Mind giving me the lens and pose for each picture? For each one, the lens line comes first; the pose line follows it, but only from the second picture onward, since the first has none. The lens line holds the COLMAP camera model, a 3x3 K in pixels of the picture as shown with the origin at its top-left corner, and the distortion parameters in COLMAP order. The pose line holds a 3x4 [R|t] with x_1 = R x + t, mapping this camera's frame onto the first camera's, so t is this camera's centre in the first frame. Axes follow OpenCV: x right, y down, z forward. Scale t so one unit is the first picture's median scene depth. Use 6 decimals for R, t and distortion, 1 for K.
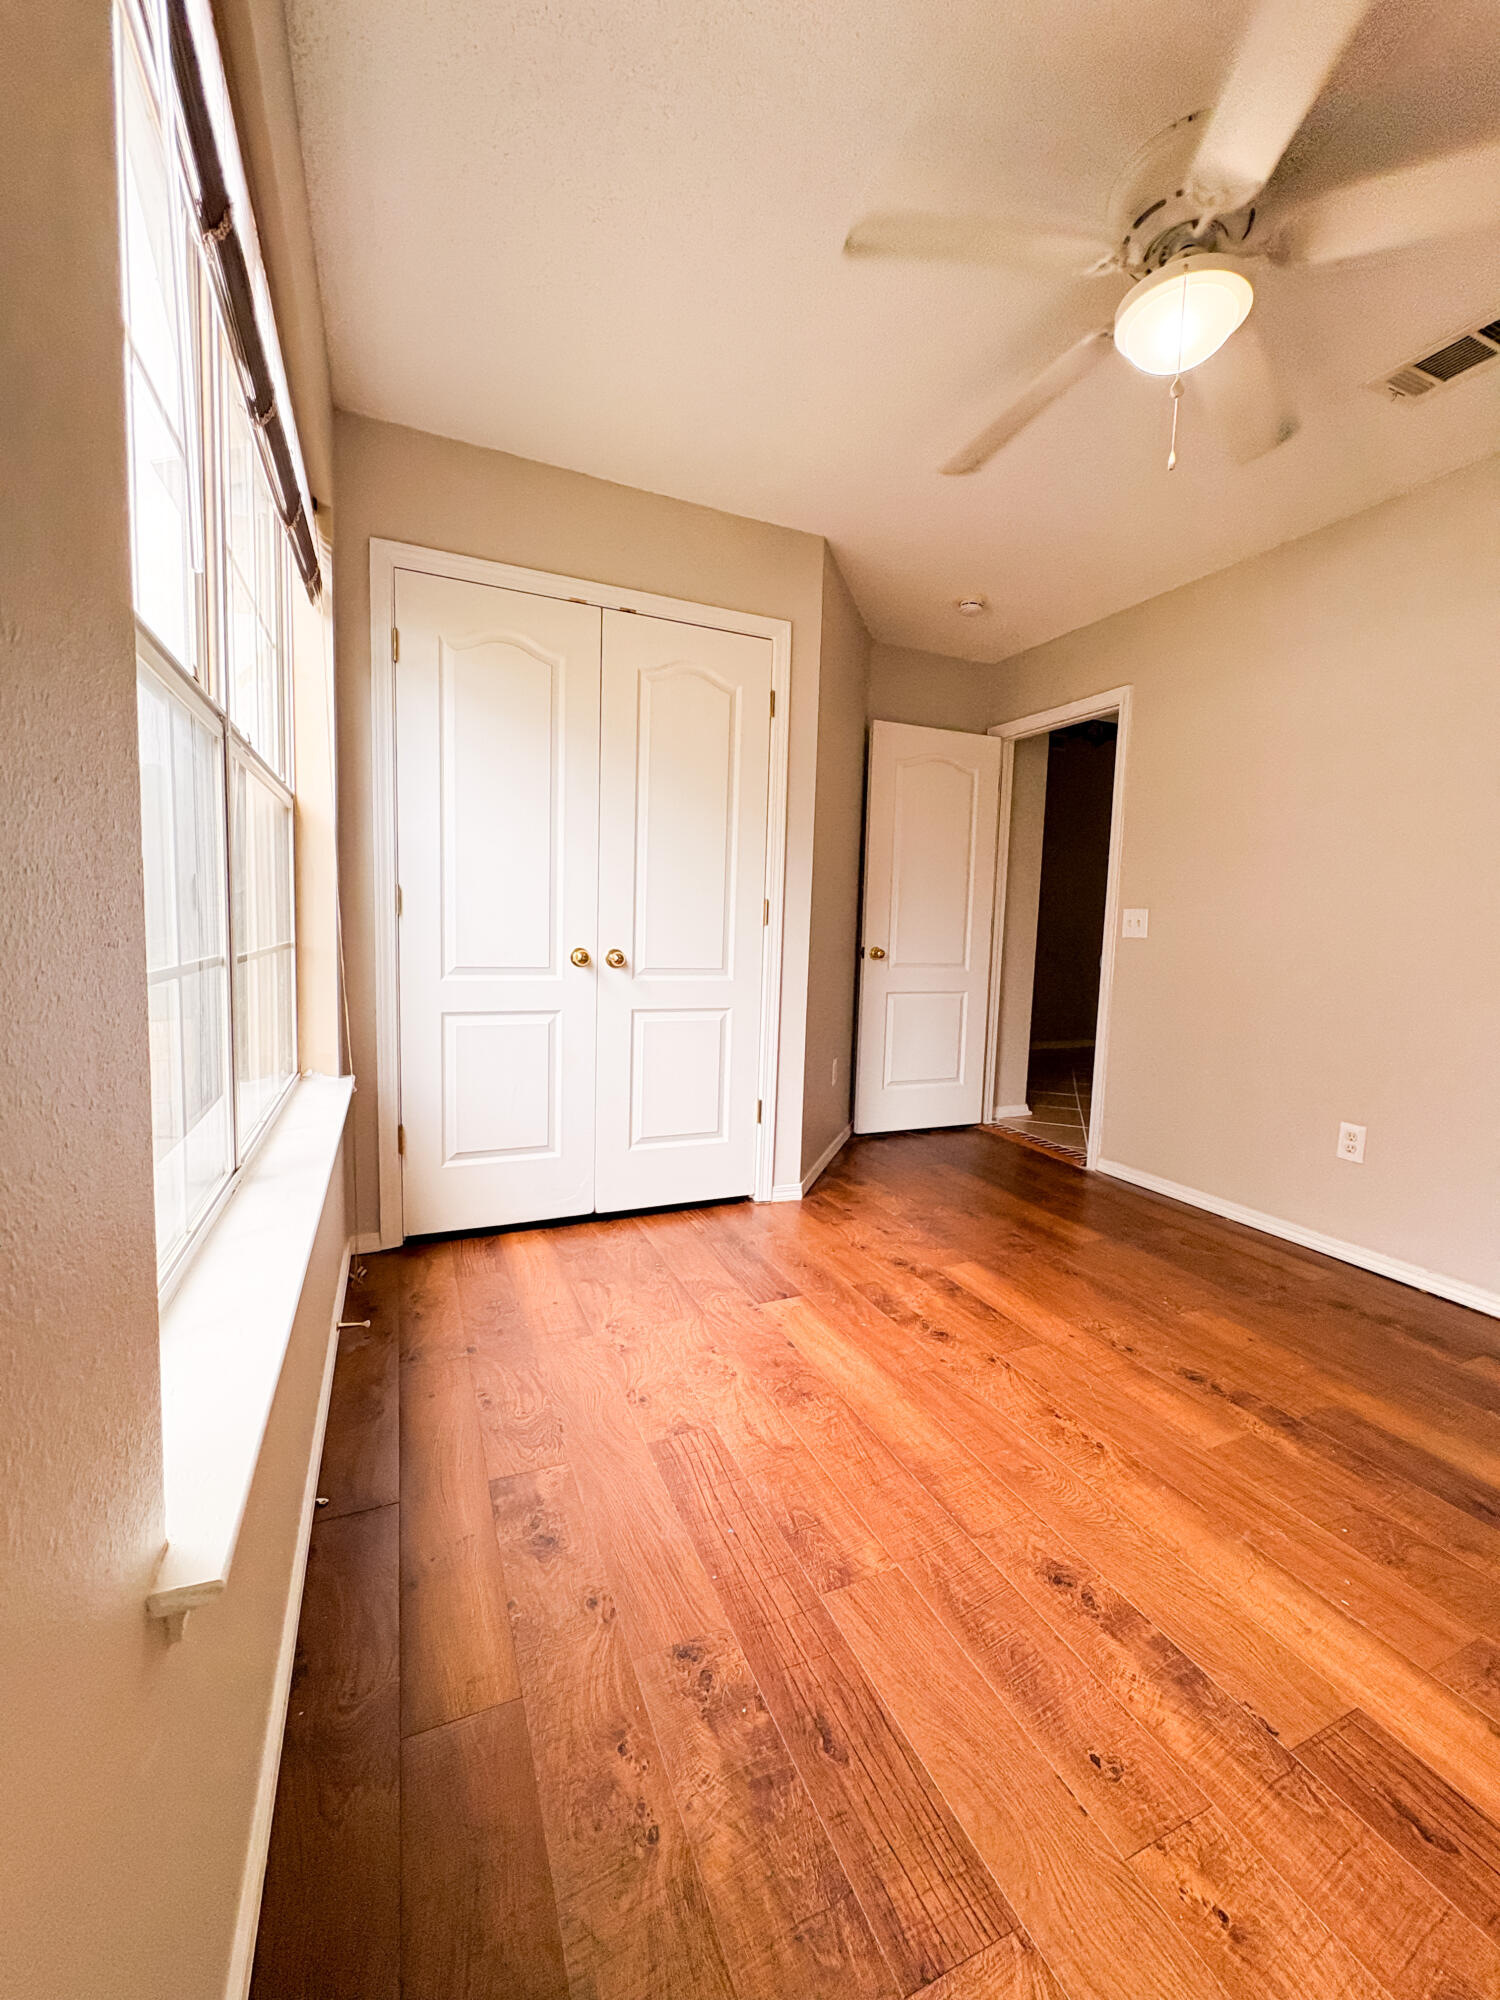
lens RADIAL K [[786.9, 0, 750.0], [0, 786.9, 1000.0], [0, 0, 1]] dist [0.001306, 0.000234]
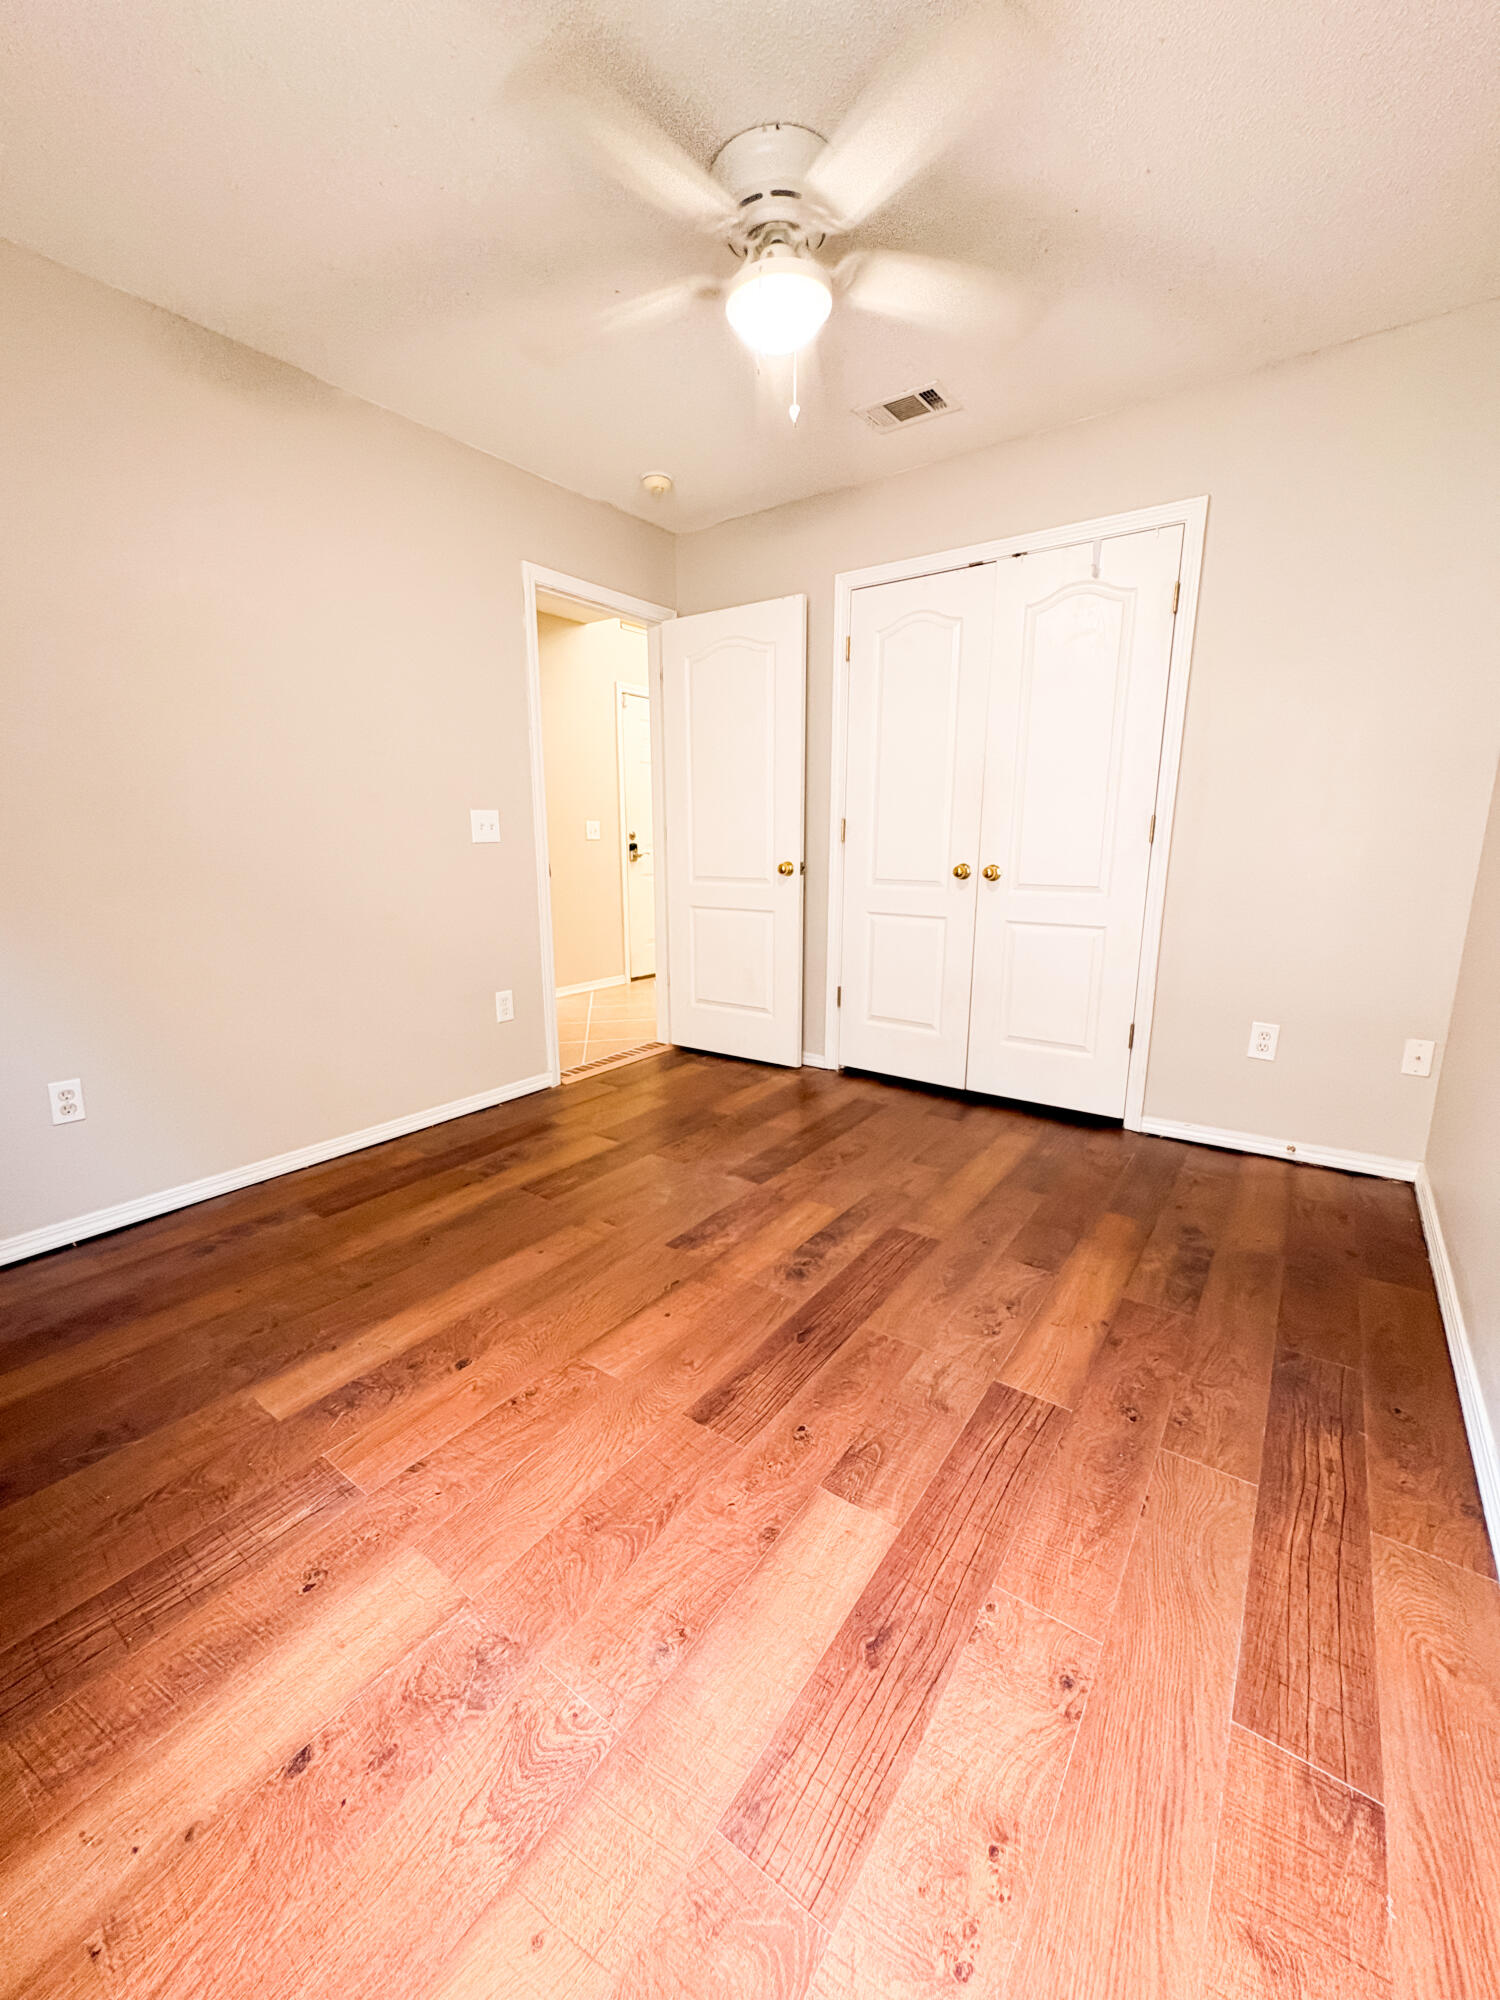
lens RADIAL K [[816.6, 0, 750.0], [0, 816.6, 1000.0], [0, 0, 1]] dist [-0.001014, -0.000166]
pose [[0.516806, 0.142775, -0.844113, 0.770092], [-0.060841, 0.989627, 0.130138, -0.015261], [0.853938, -0.015899, 0.520132, 0.314202]]
